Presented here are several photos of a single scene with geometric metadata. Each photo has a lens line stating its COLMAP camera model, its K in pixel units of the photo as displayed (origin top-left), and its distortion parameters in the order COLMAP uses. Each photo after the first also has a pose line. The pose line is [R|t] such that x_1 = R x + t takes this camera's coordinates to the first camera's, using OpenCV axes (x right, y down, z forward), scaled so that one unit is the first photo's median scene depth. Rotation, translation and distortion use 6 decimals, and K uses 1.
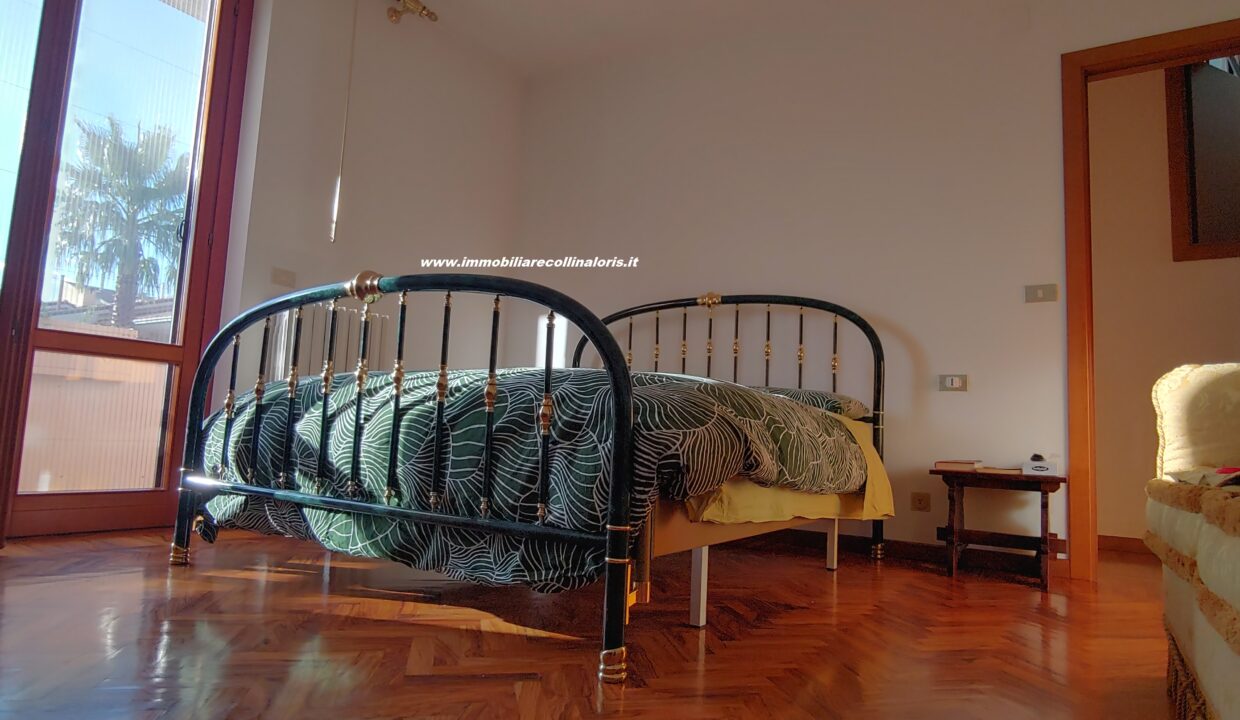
lens RADIAL K [[710.1, 0, 620.0], [0, 710.1, 360.0], [0, 0, 1]] dist [-0.001231, -0.000258]
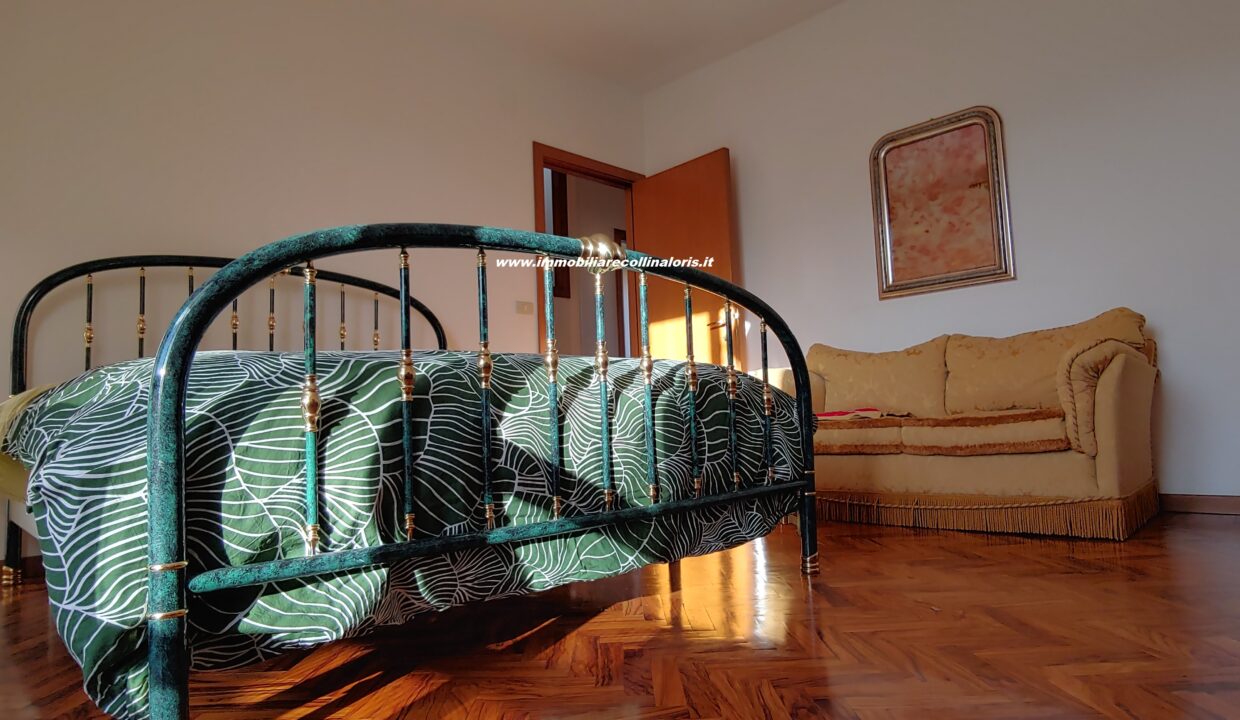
lens RADIAL K [[719.8, 0, 620.0], [0, 719.8, 360.0], [0, 0, 1]] dist [-0.046556, 0.000021]
pose [[0.216874, 0.026107, 0.975850, -1.171357], [-0.052412, 0.998512, -0.015065, 0.032873], [-0.974792, -0.047879, 0.217920, 0.799989]]
